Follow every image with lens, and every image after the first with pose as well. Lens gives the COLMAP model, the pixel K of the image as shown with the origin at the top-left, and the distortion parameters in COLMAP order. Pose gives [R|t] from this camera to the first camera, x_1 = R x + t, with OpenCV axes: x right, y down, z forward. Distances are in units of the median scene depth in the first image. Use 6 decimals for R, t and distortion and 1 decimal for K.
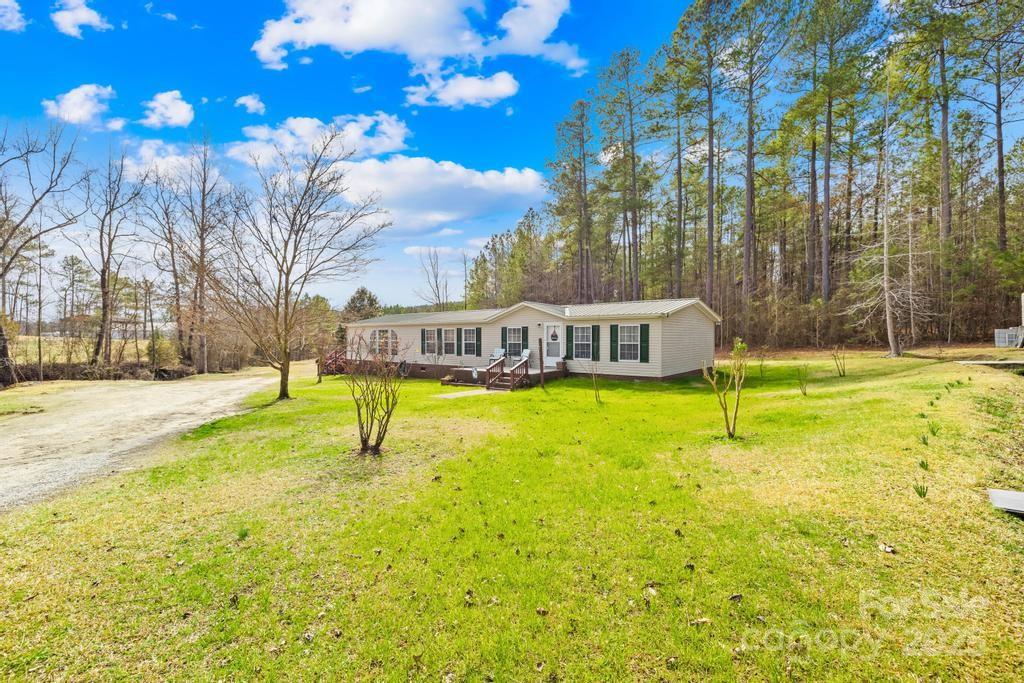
lens RADIAL K [[429.7, 0, 496.2], [0, 429.7, 338.3], [0, 0, 1]] dist [0.000882, -0.004264]
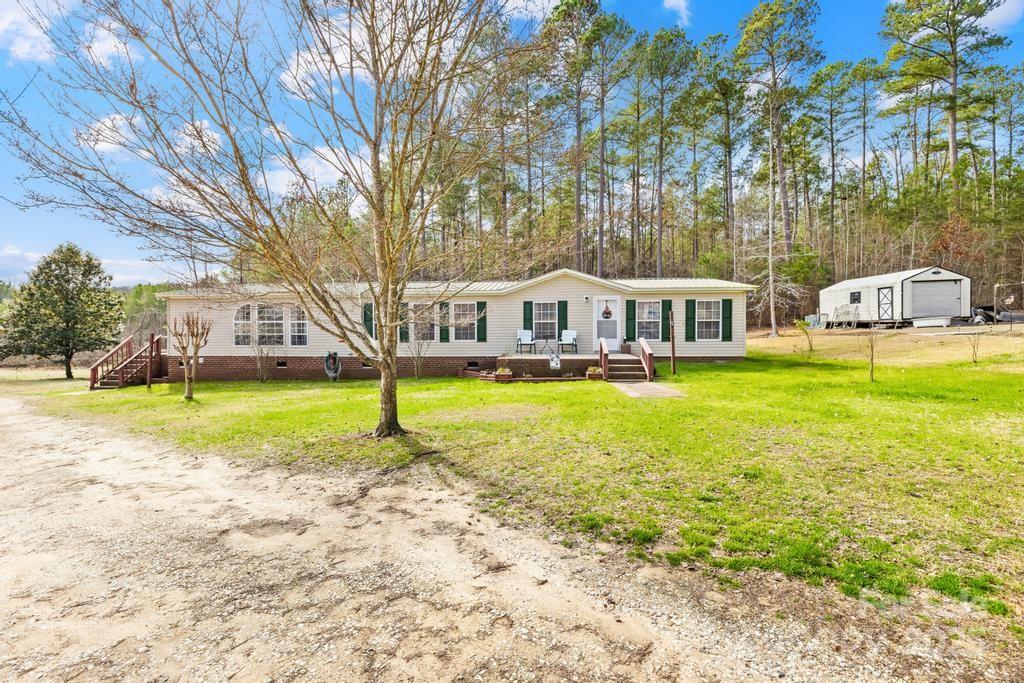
lens RADIAL K [[439.8, 0, 510.8], [0, 439.8, 337.4], [0, 0, 1]] dist [-0.000715, -0.000181]
pose [[0.812389, -0.010820, 0.583015, -0.459557], [0.003692, 0.999903, 0.013412, 0.027202], [-0.583104, -0.008743, 0.812351, 0.408427]]
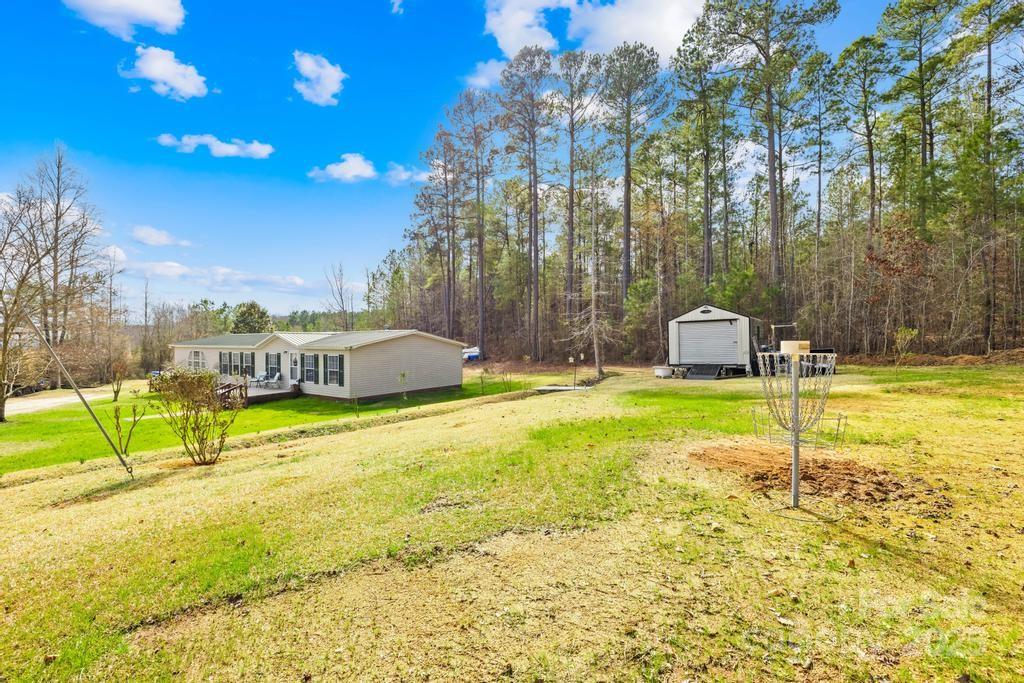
lens RADIAL K [[429.7, 0, 496.2], [0, 429.7, 338.3], [0, 0, 1]] dist [0.000882, -0.004264]
pose [[0.997329, -0.002583, 0.072990, 0.558175], [0.003028, 0.999977, -0.005988, -0.056988], [-0.072973, 0.006193, 0.997315, -0.197998]]
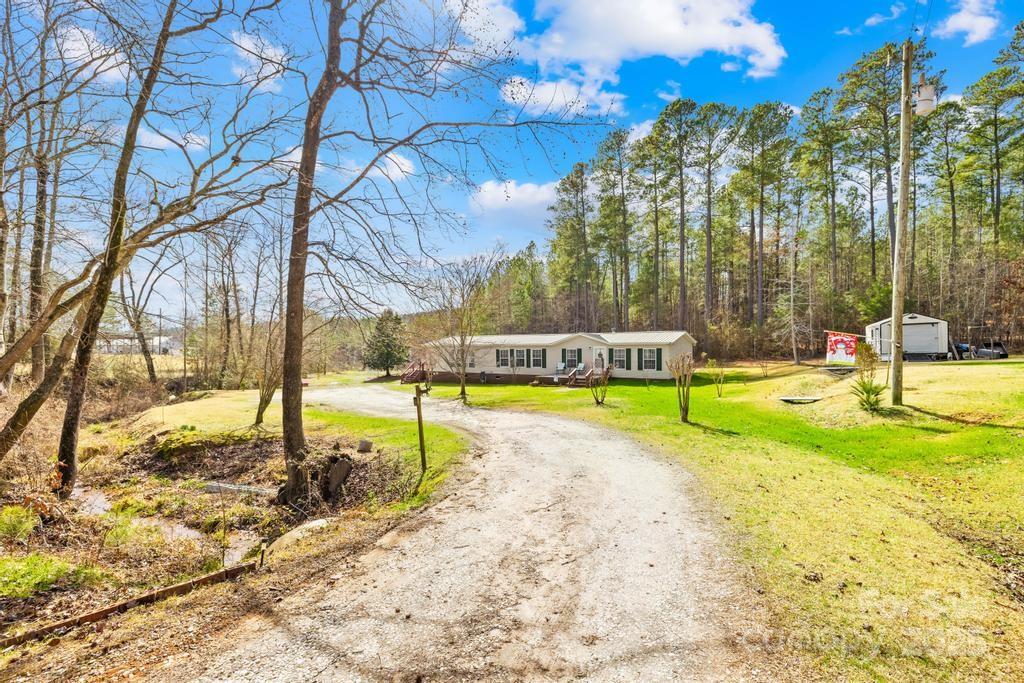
lens RADIAL K [[439.8, 0, 510.8], [0, 439.8, 337.4], [0, 0, 1]] dist [-0.000715, -0.000181]
pose [[0.992251, -0.004432, 0.124174, -0.370889], [0.007120, 0.999750, -0.021210, -0.034818], [-0.124049, 0.021930, 0.992034, -0.541768]]
